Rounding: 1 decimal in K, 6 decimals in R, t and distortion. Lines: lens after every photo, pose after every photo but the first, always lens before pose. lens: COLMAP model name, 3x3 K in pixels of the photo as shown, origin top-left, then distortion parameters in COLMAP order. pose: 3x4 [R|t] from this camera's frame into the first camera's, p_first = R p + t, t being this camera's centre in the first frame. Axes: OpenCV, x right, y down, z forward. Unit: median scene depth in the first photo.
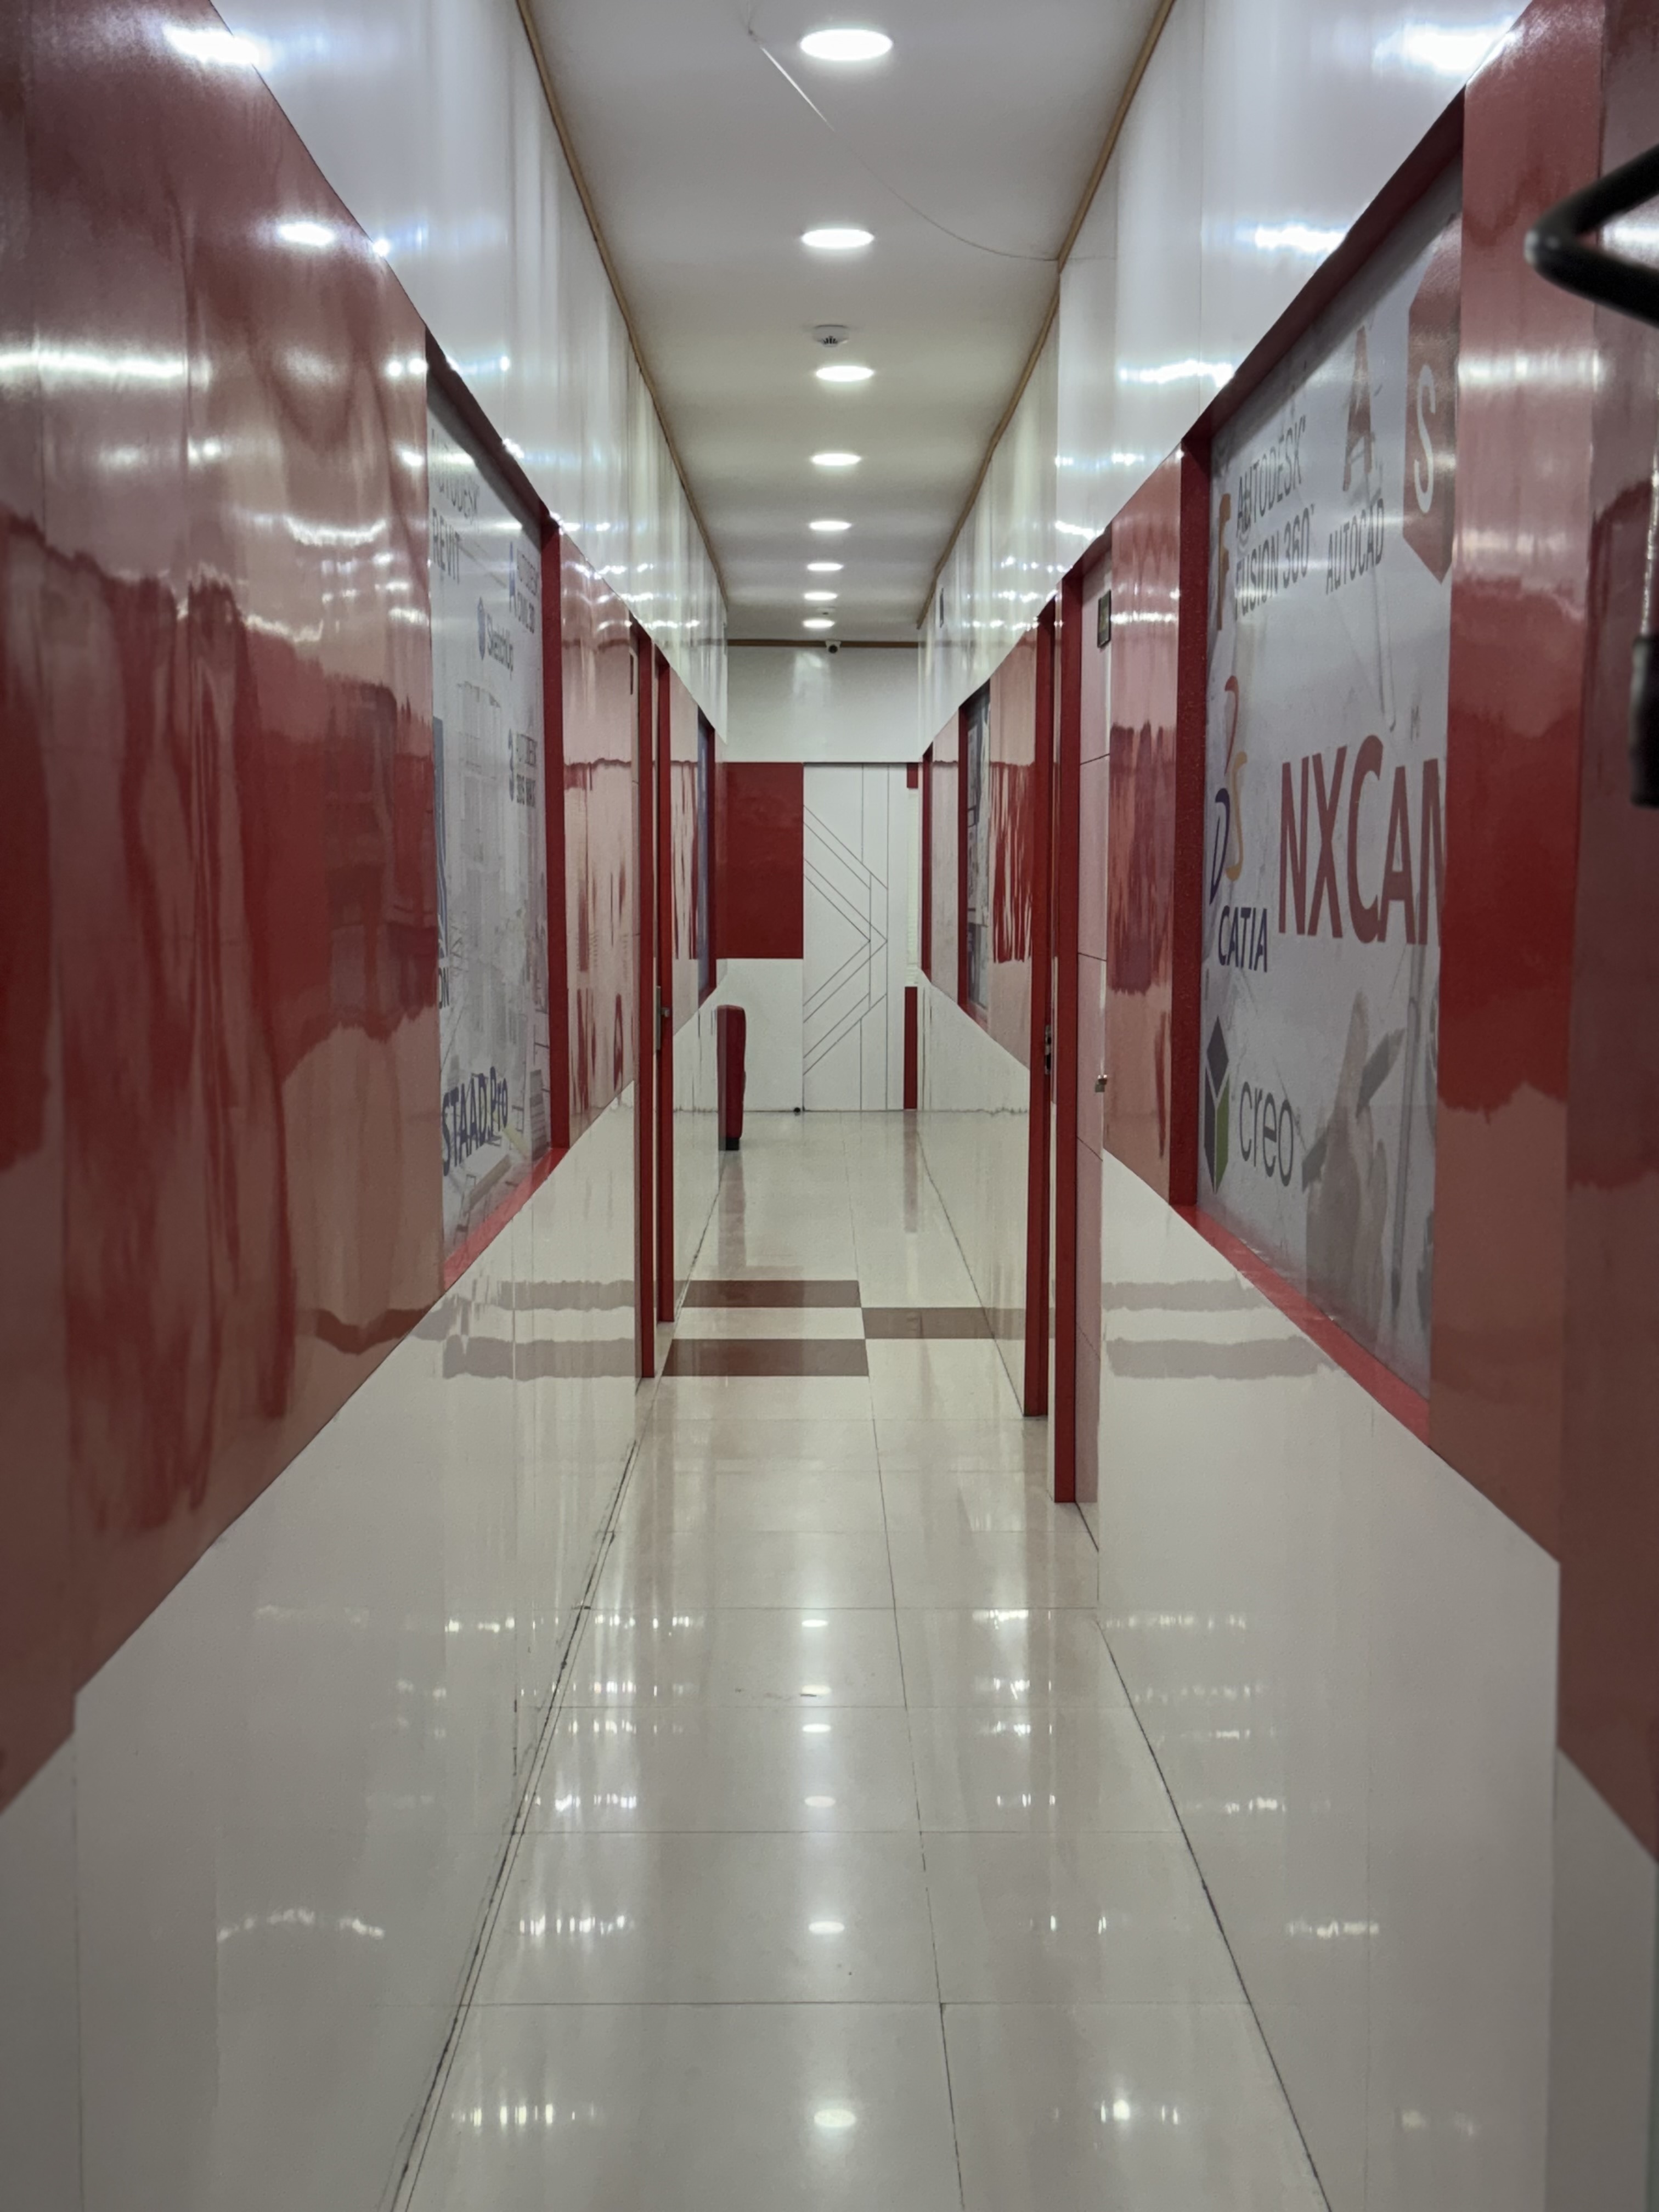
lens RADIAL K [[2652.6, 0, 829.5], [0, 2652.6, 1106.0], [0, 0, 1]] dist [0.006585, 0.002573]
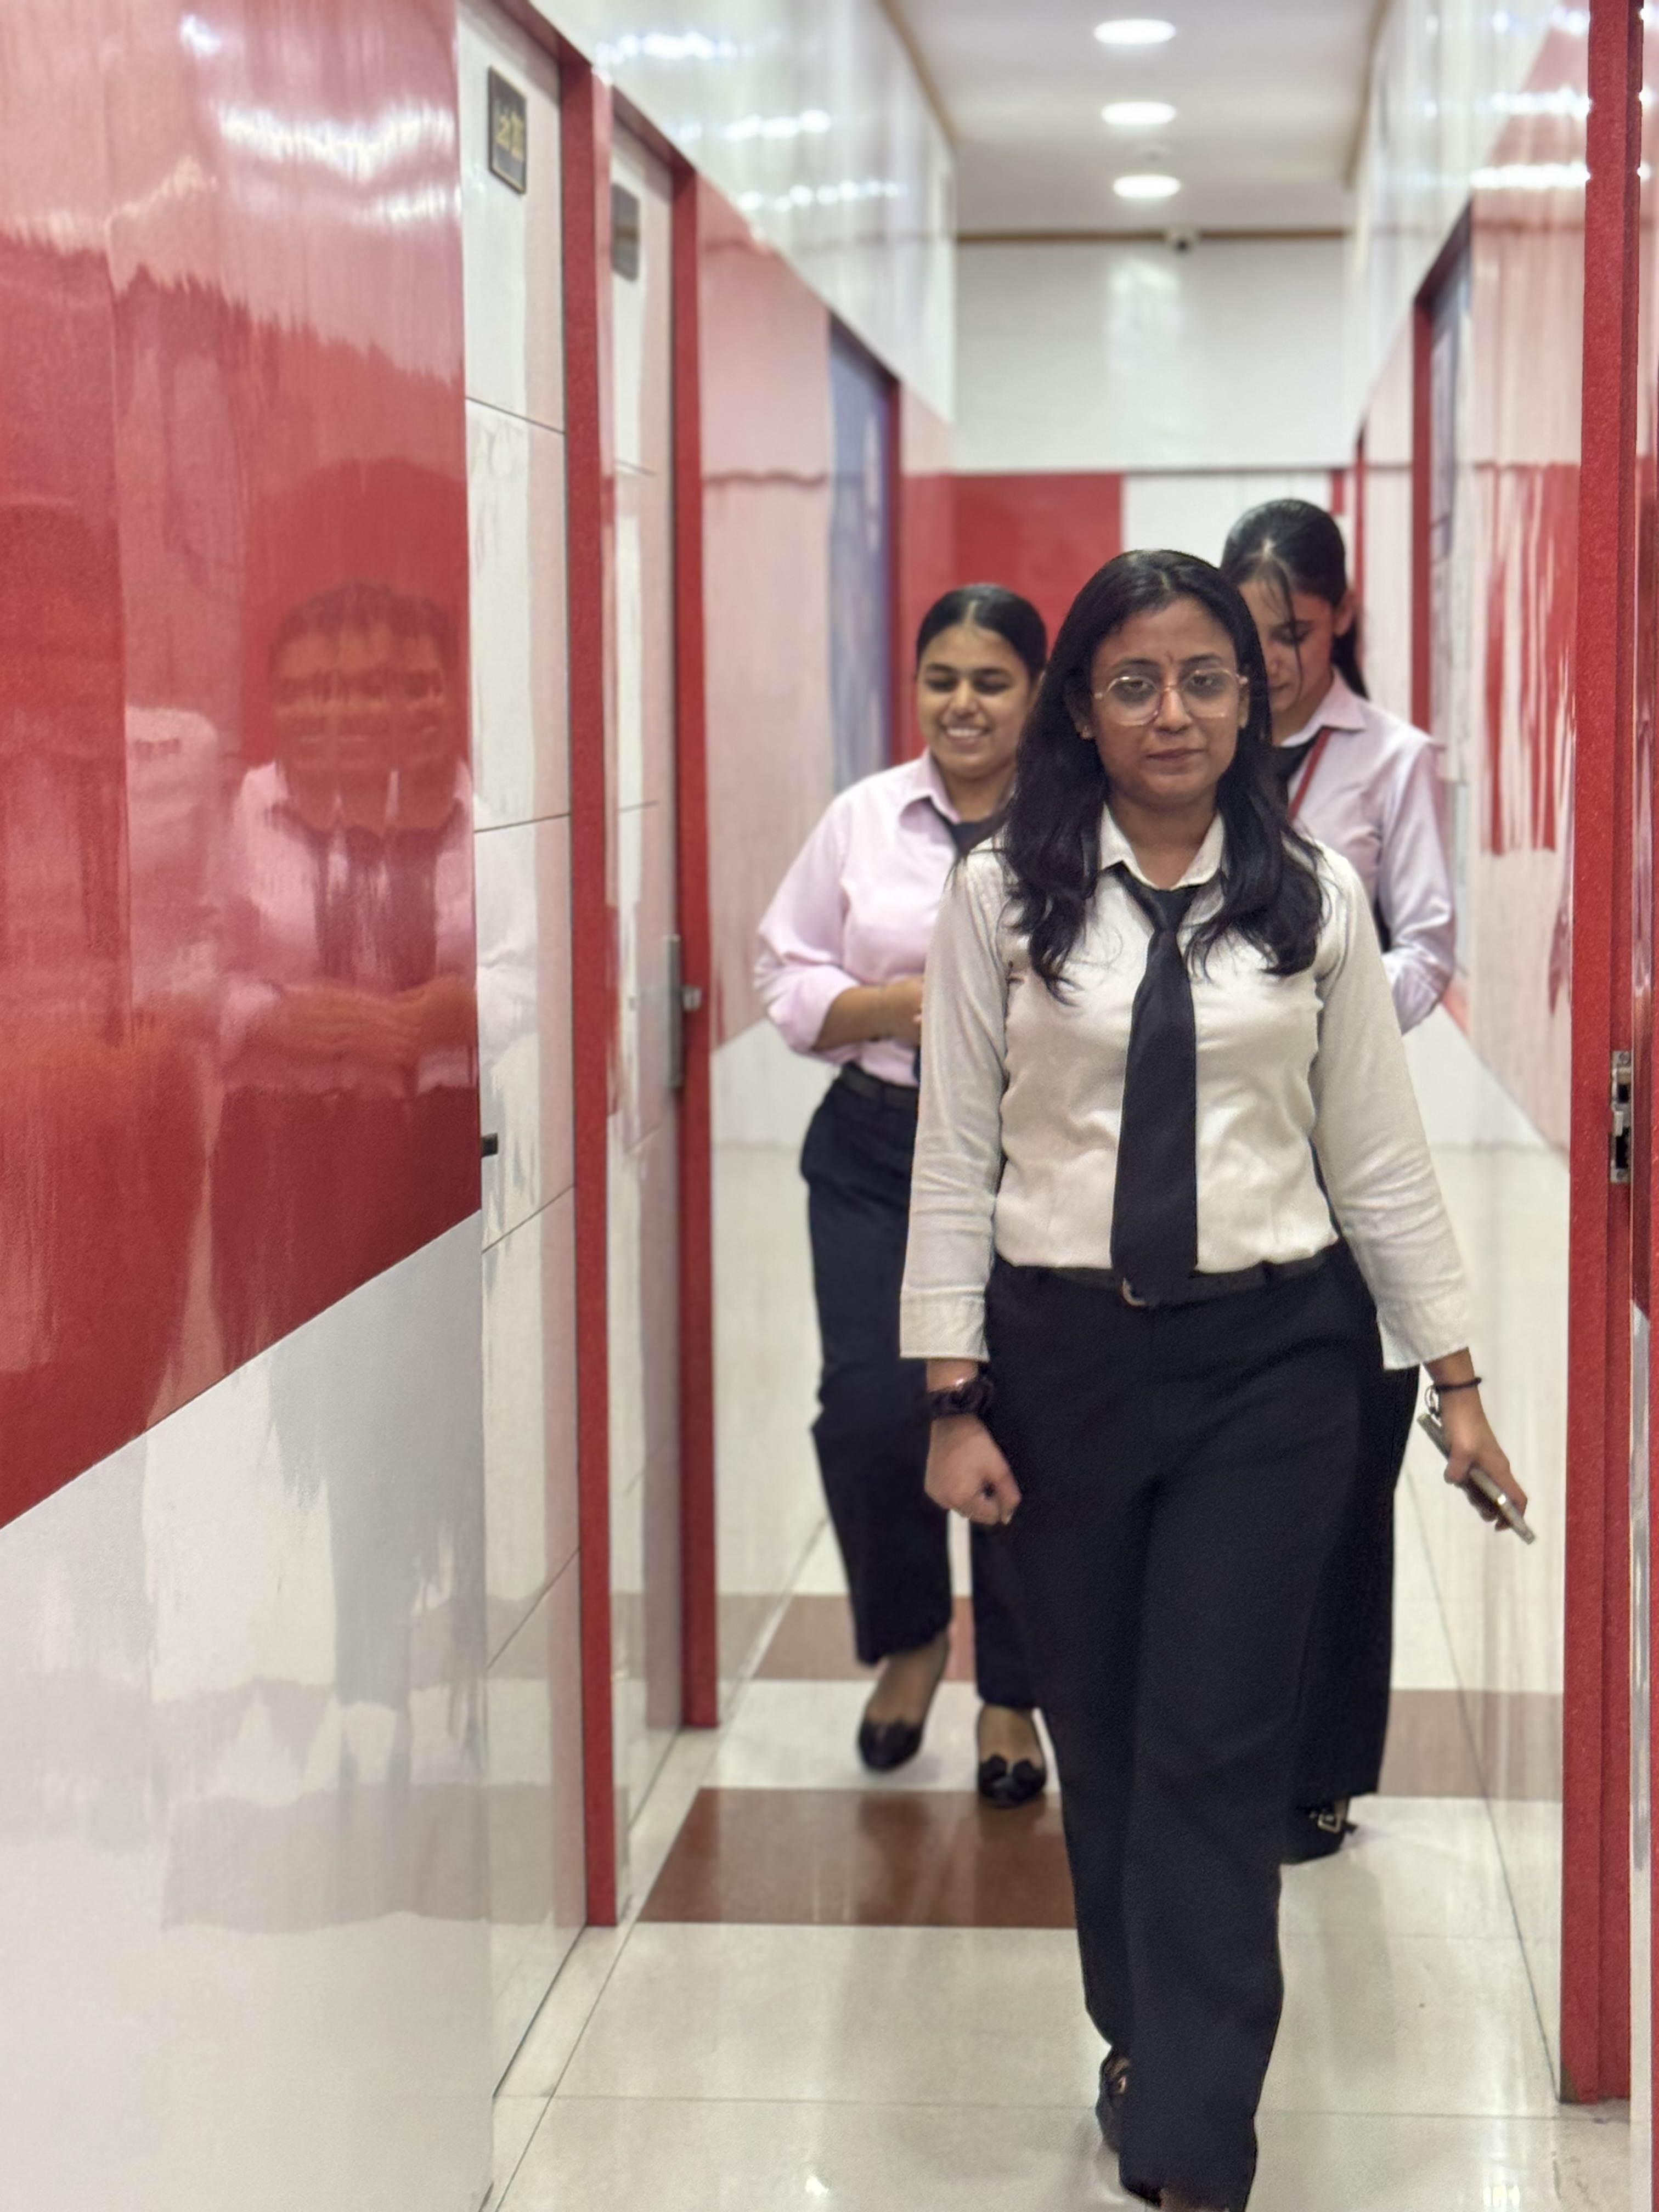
lens RADIAL K [[4169.8, 0, 829.5], [0, 4169.8, 1106.0], [0, 0, 1]] dist [0.147541, 0.082837]
pose [[0.995113, -0.003009, -0.098696, 0.016413], [0.003842, 0.999959, 0.008250, -0.015019], [0.098667, -0.008589, 0.995083, 0.220314]]
